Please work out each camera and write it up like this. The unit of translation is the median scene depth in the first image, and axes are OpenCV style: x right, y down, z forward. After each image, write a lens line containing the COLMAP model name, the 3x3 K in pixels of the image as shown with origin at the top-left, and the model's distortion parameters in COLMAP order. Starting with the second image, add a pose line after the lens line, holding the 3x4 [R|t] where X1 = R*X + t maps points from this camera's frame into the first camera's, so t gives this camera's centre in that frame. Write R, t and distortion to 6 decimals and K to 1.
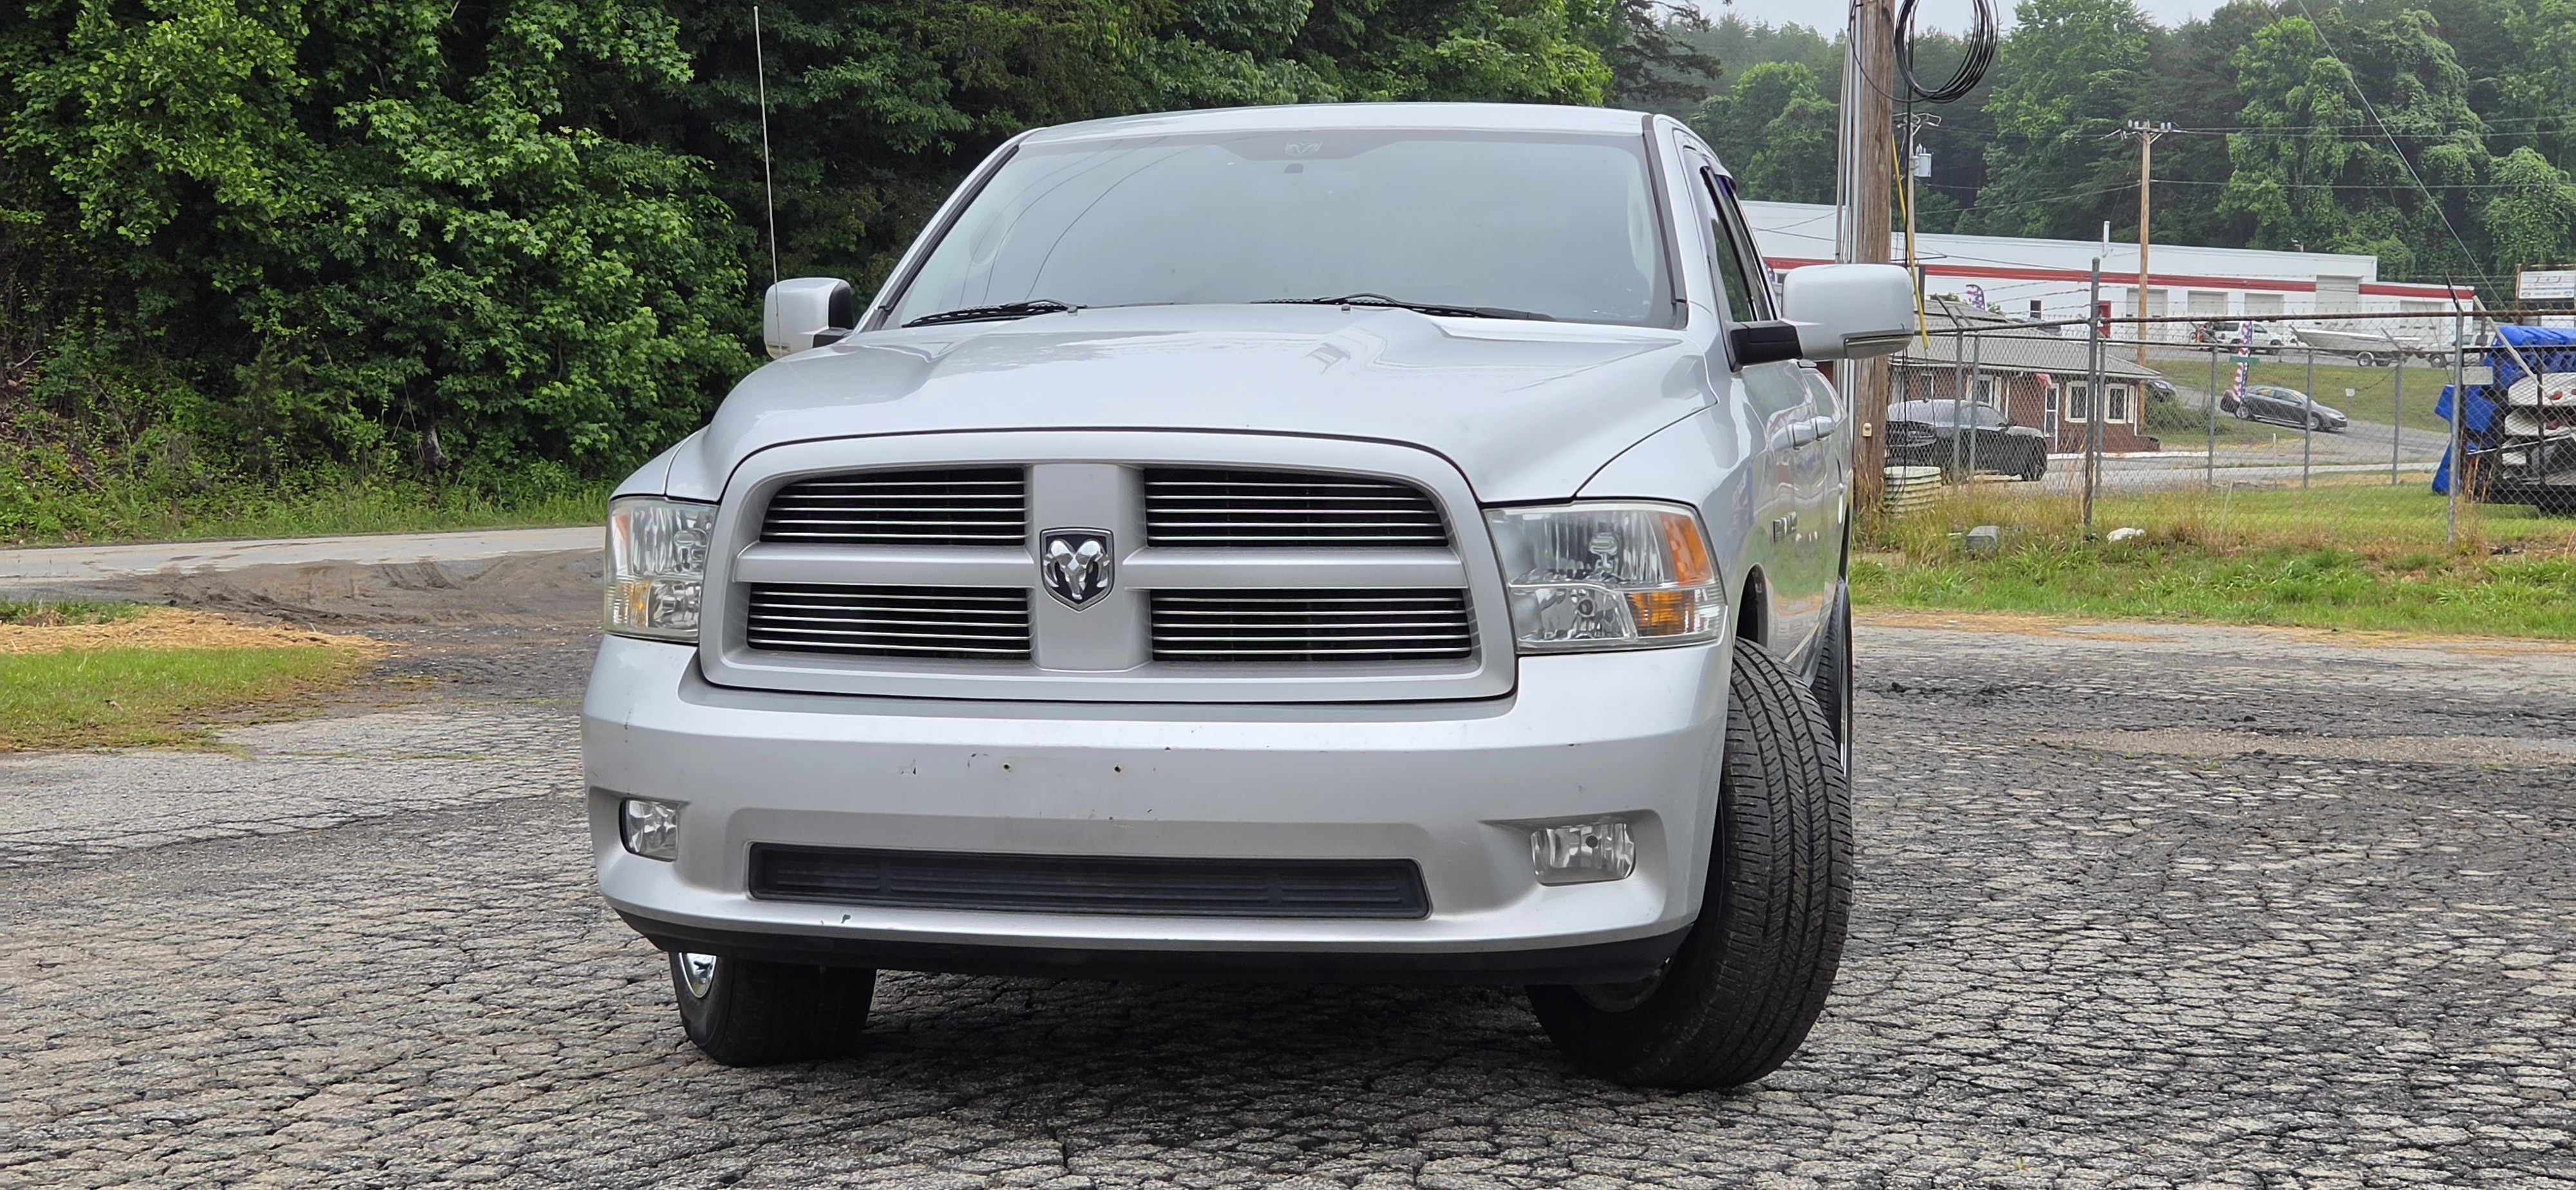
lens RADIAL K [[3500.1, 0, 1288.0], [0, 3500.1, 595.0], [0, 0, 1]] dist [0.089672, -0.063455]
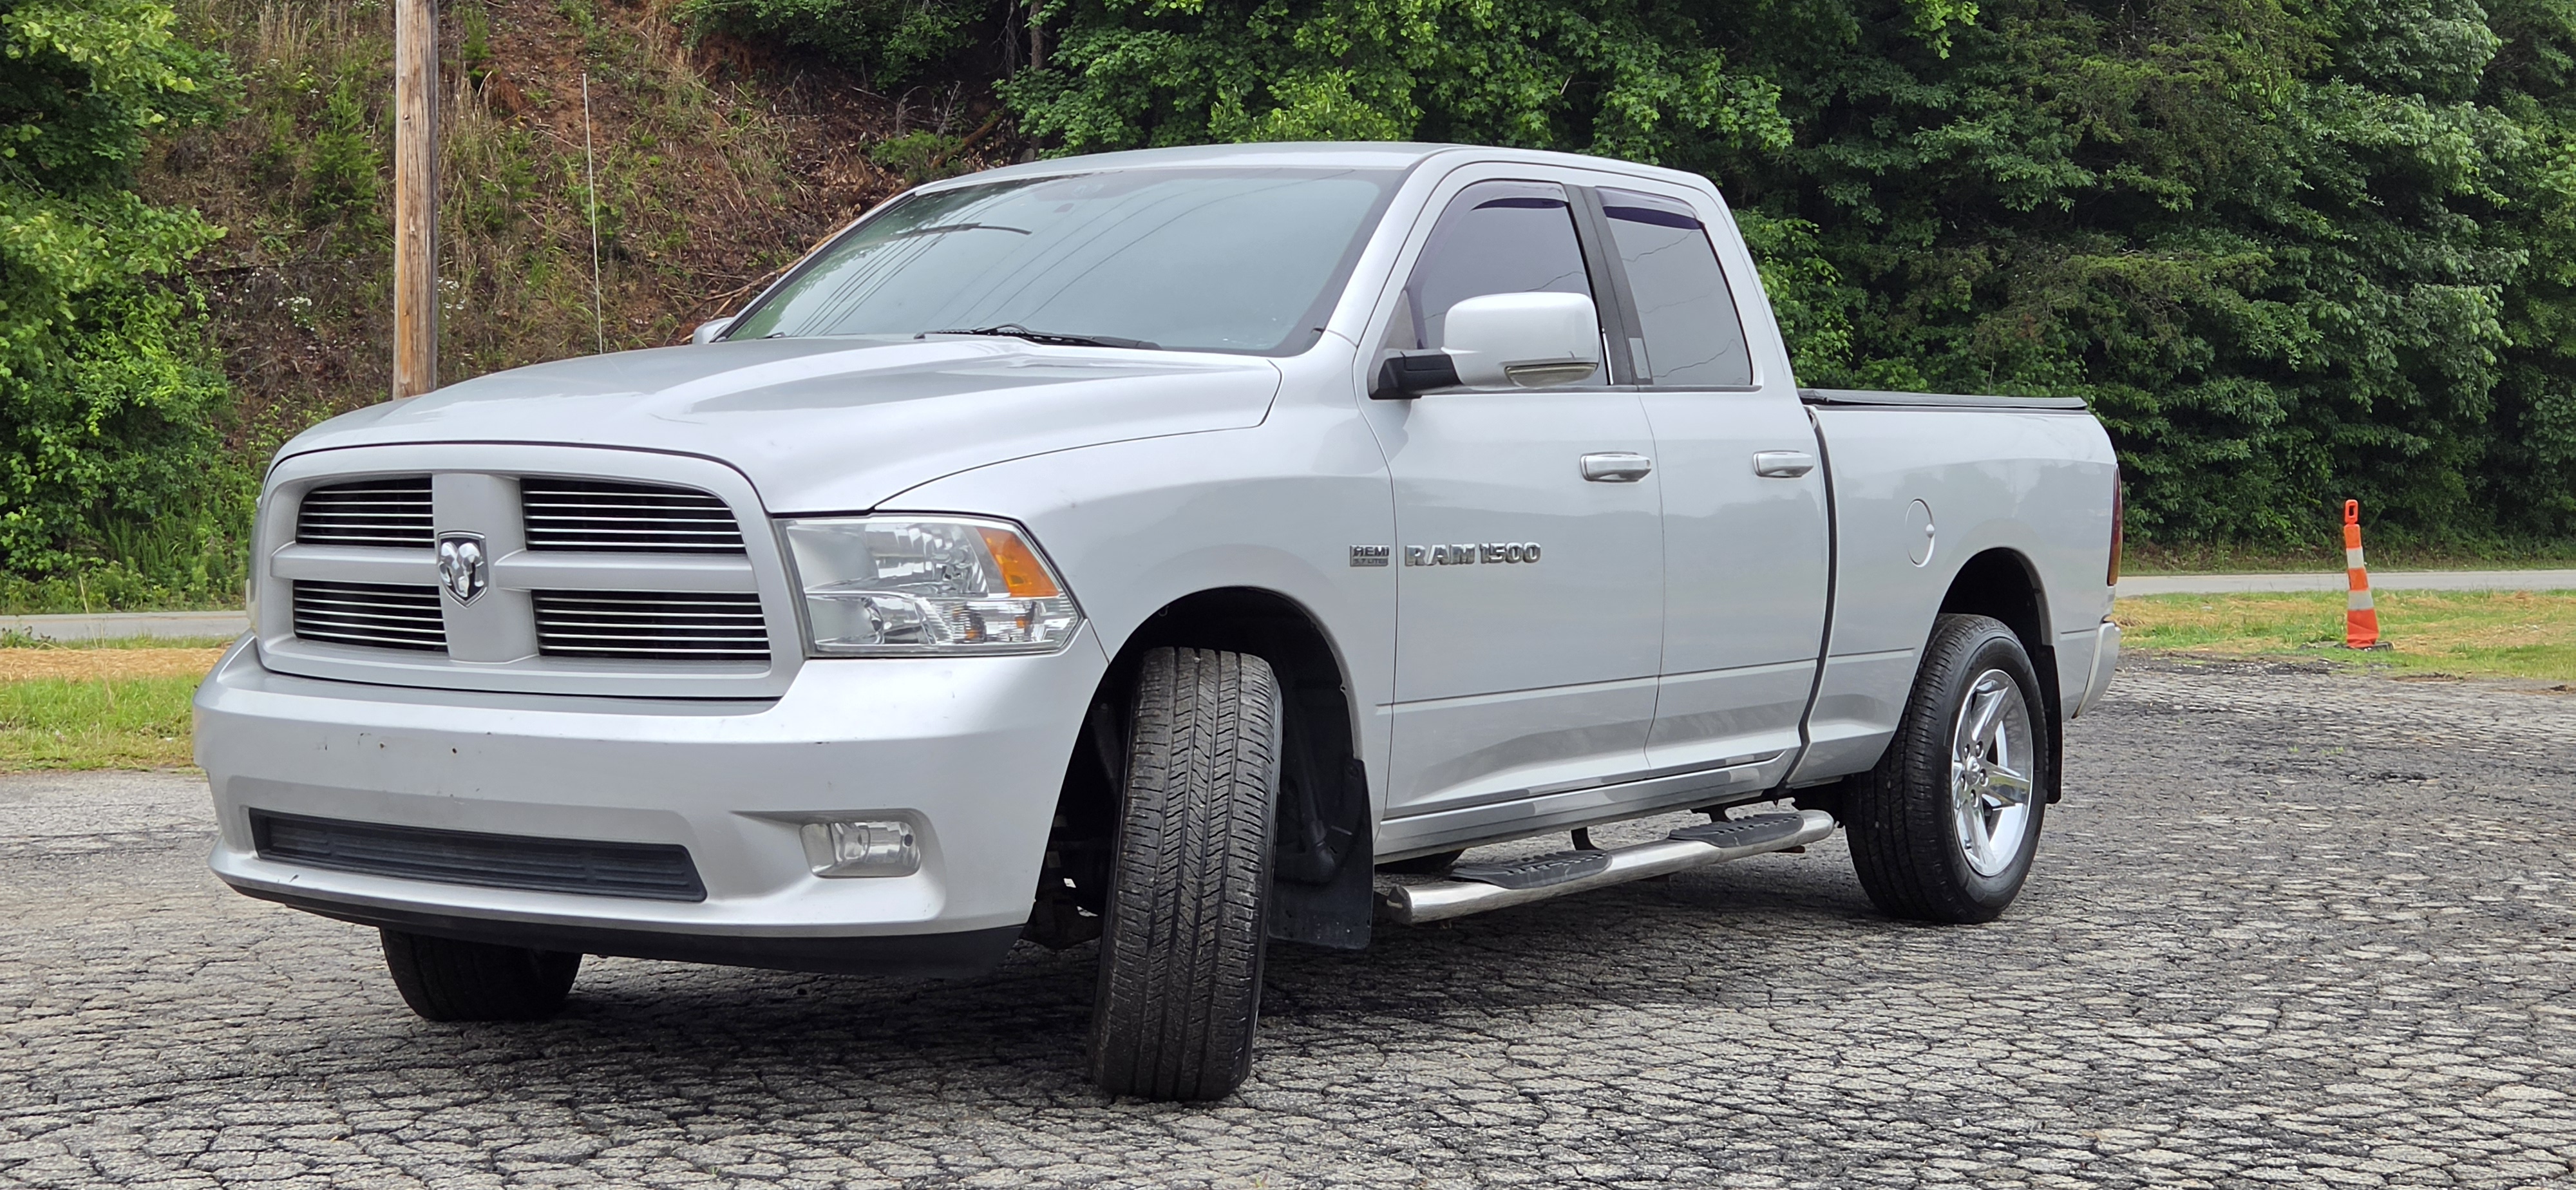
lens RADIAL K [[3500.1, 0, 1288.0], [0, 3500.1, 595.0], [0, 0, 1]] dist [0.089672, -0.063455]
pose [[0.925125, 0.020098, -0.379131, 0.589645], [-0.027369, 0.999530, -0.013799, 0.008651], [0.378675, 0.023143, 0.925240, 0.075549]]
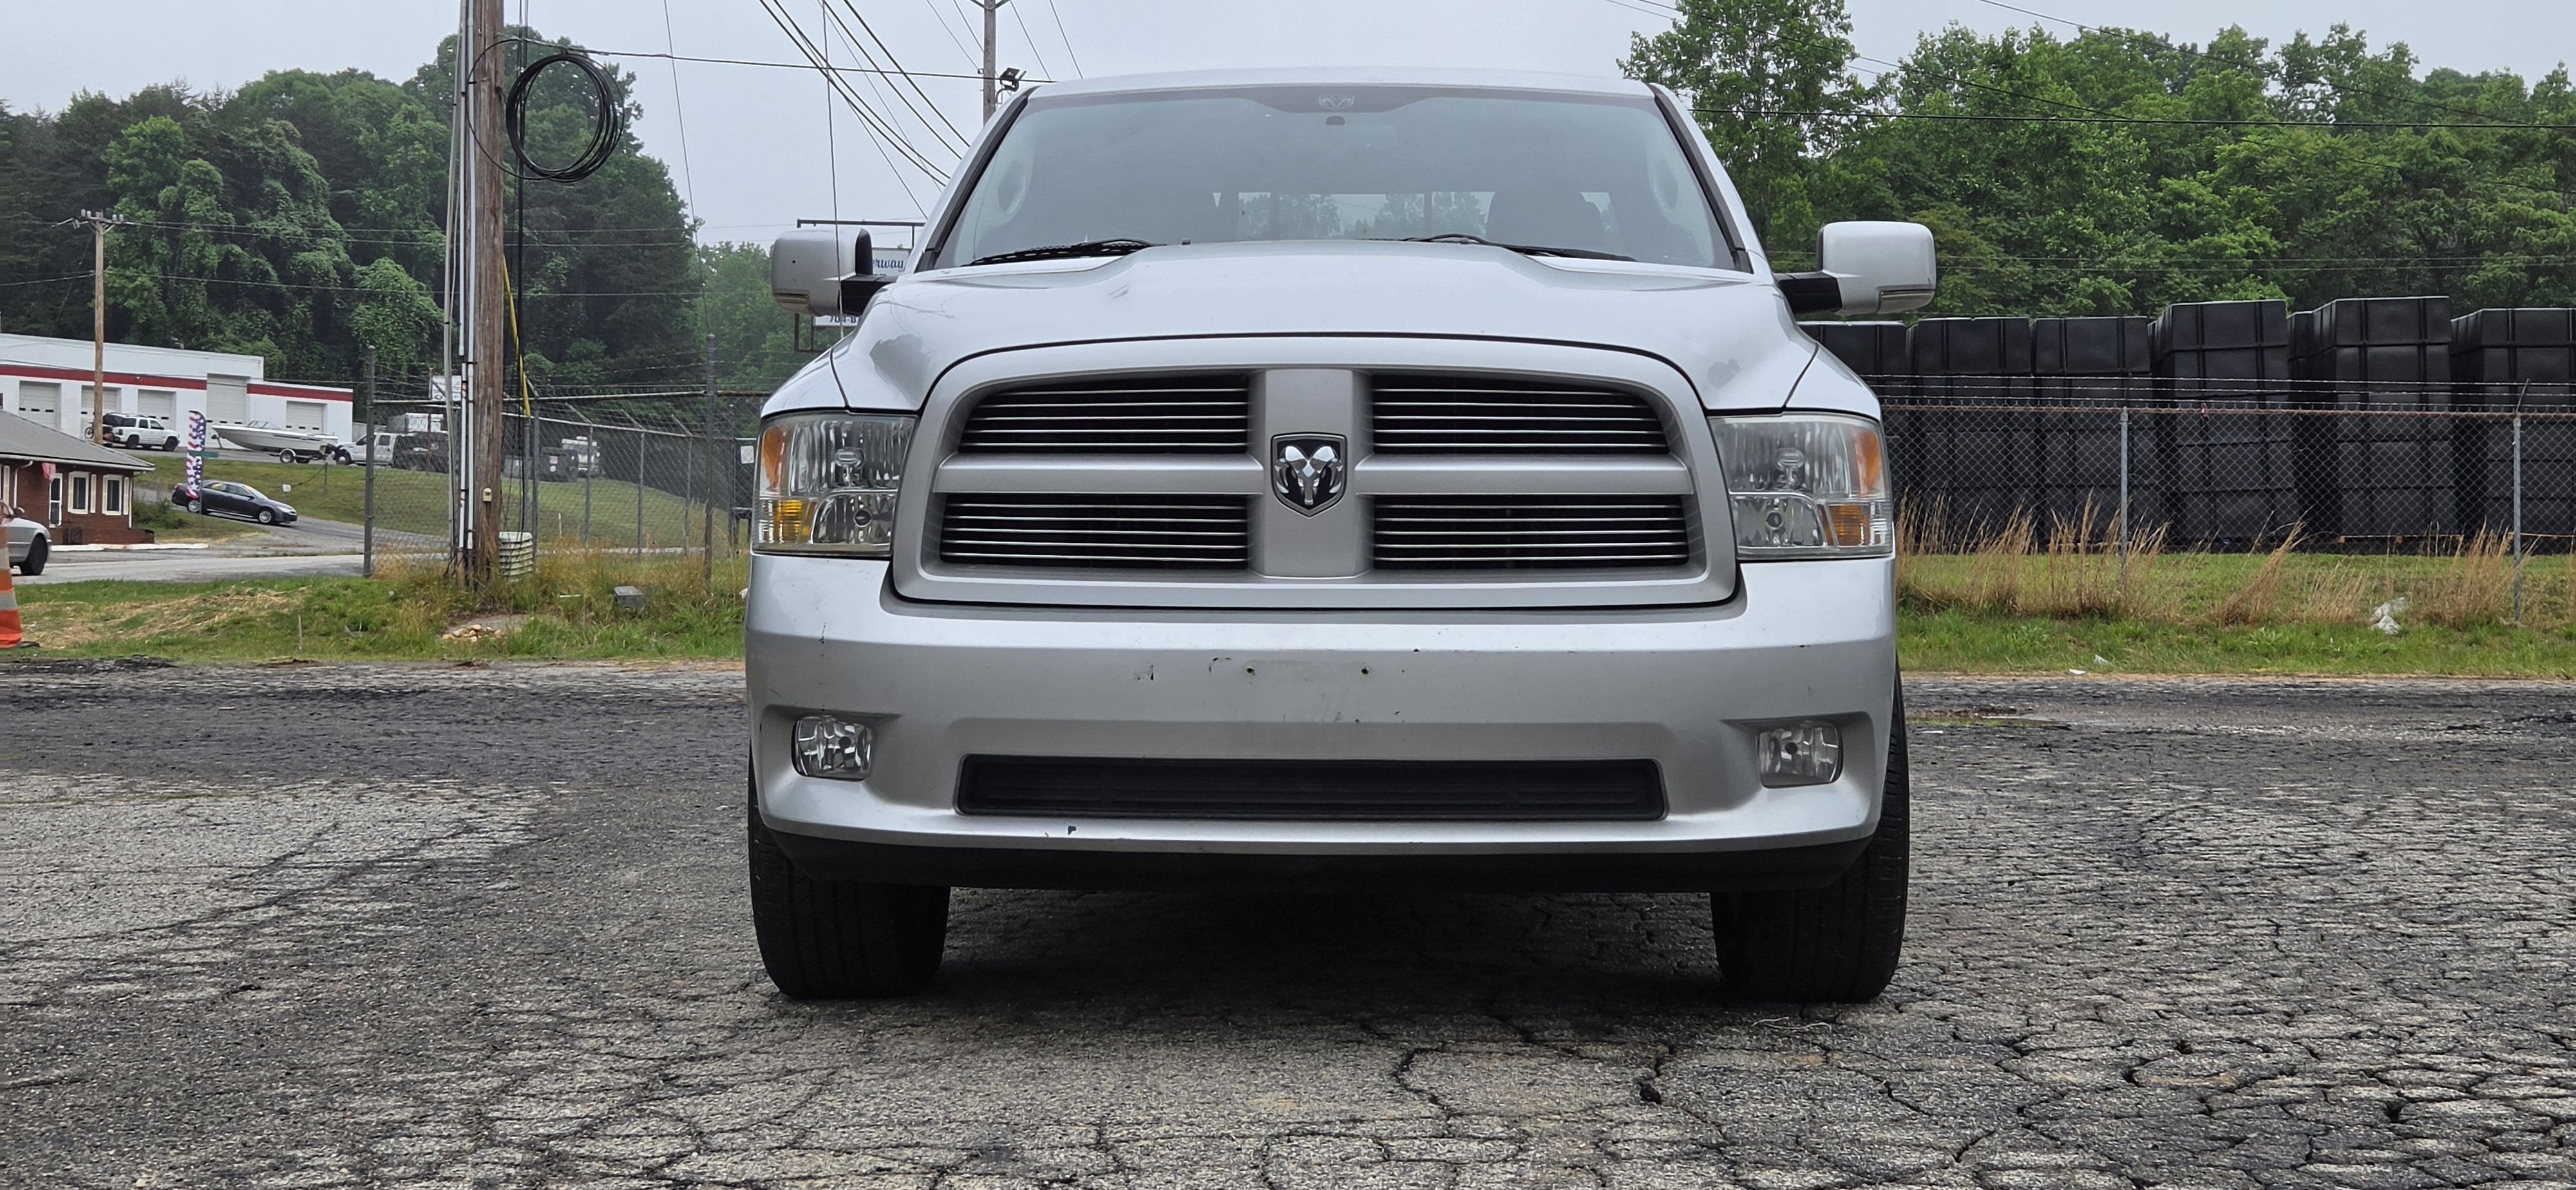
lens RADIAL K [[3468.8, 0, 1373.9], [0, 3468.8, 538.0], [0, 0, 1]] dist [0.096892, -0.090401]
pose [[0.983712, 0.001526, 0.179746, -0.216697], [0.005865, 0.999159, -0.040584, 0.050167], [-0.179656, 0.040978, 0.982876, 0.024813]]
